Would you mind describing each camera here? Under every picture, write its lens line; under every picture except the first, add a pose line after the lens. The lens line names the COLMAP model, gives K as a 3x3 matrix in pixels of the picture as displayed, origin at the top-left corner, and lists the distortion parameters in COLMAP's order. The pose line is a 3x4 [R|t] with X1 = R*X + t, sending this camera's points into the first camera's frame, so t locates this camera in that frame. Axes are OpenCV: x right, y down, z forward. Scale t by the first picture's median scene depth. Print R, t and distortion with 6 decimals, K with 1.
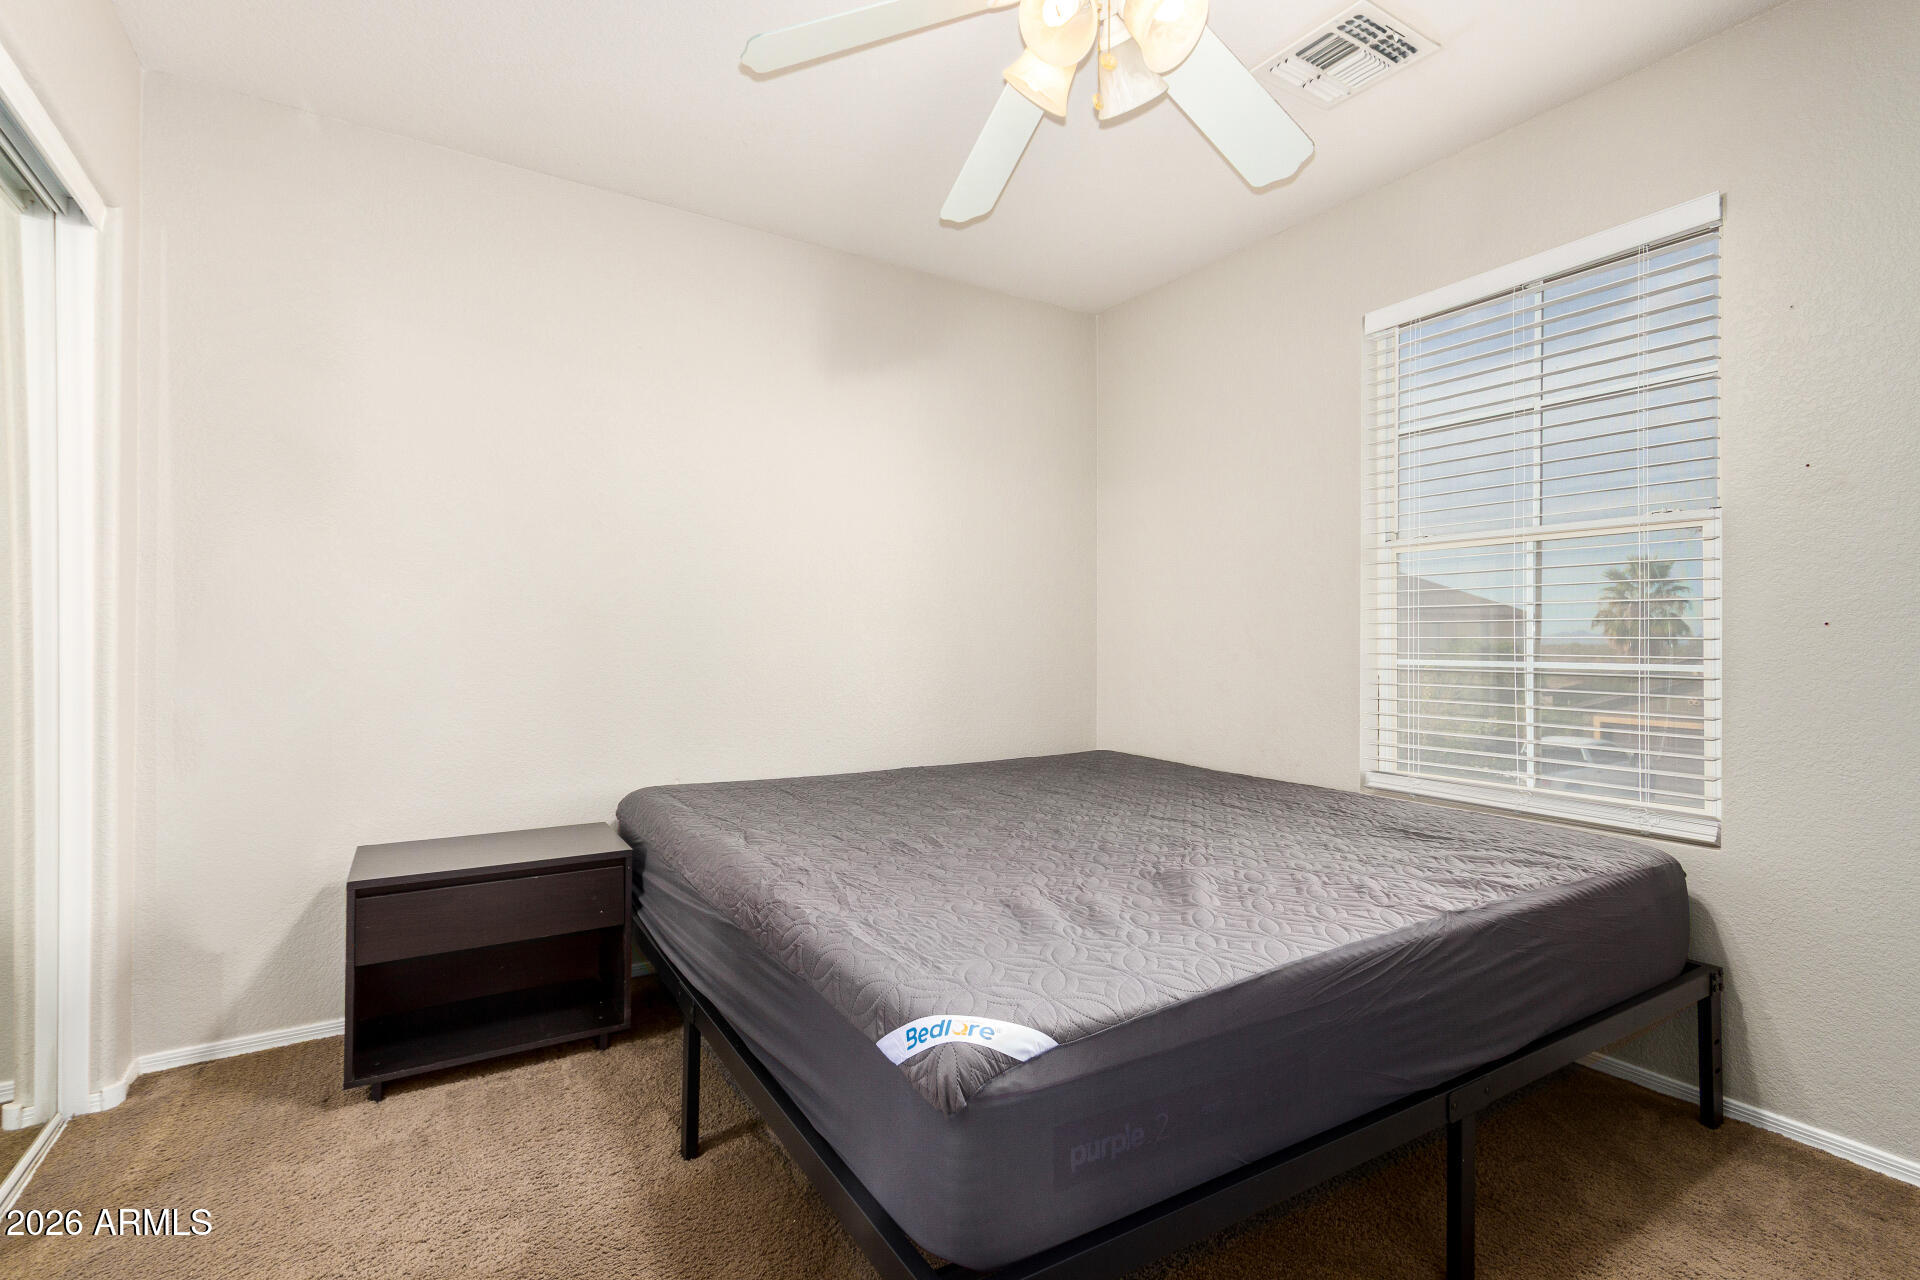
lens RADIAL K [[889.1, 0, 958.7], [0, 889.1, 635.0], [0, 0, 1]] dist [-0.004053, -0.000639]
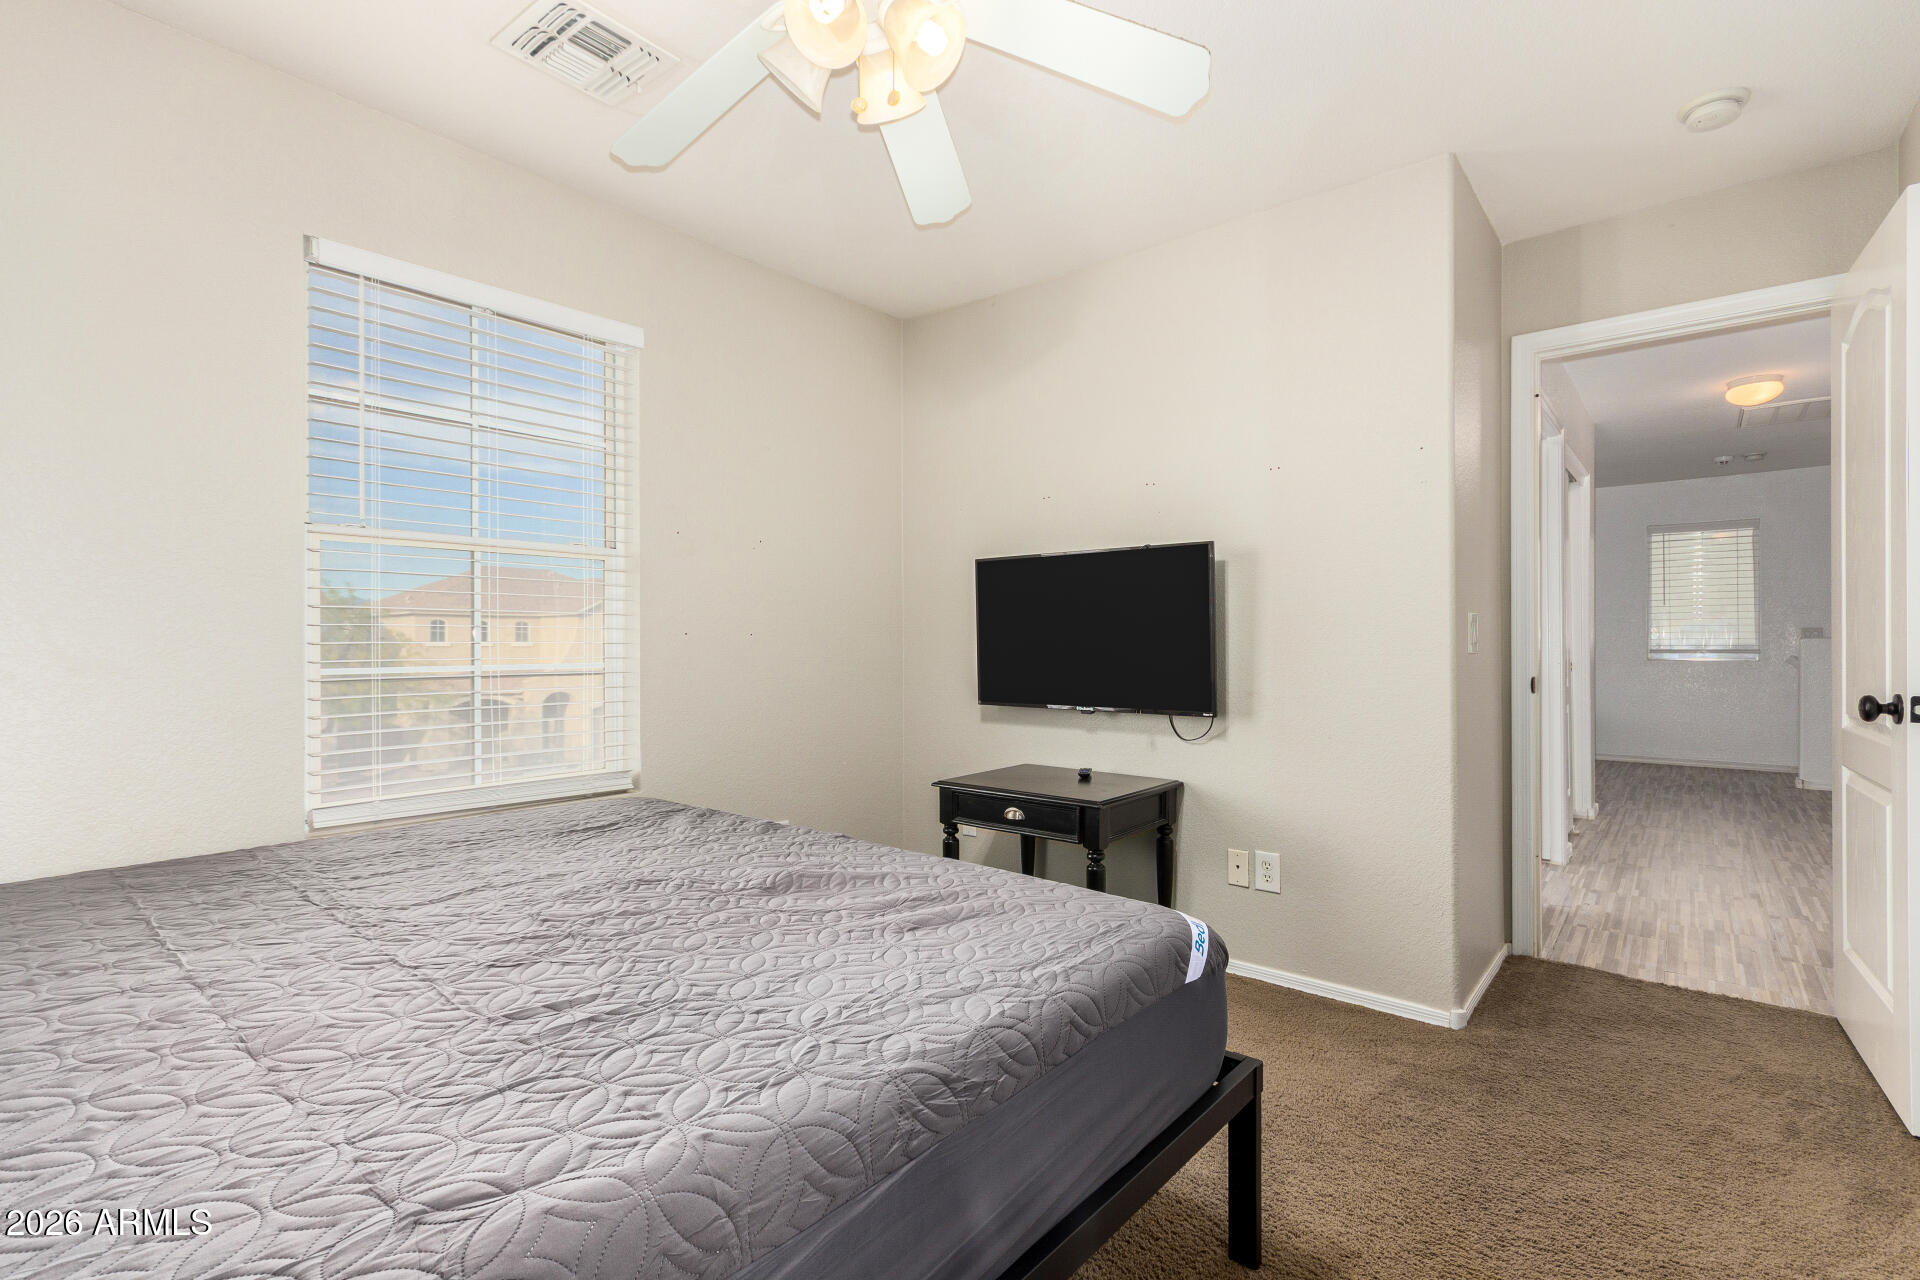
lens RADIAL K [[889.1, 0, 960.8], [0, 889.1, 644.8], [0, 0, 1]] dist [-0.004053, -0.000639]
pose [[-0.297002, -0.004763, 0.954865, -0.476349], [-0.004180, 0.999984, 0.003688, -0.000754], [-0.954868, -0.002896, -0.297017, 0.681661]]
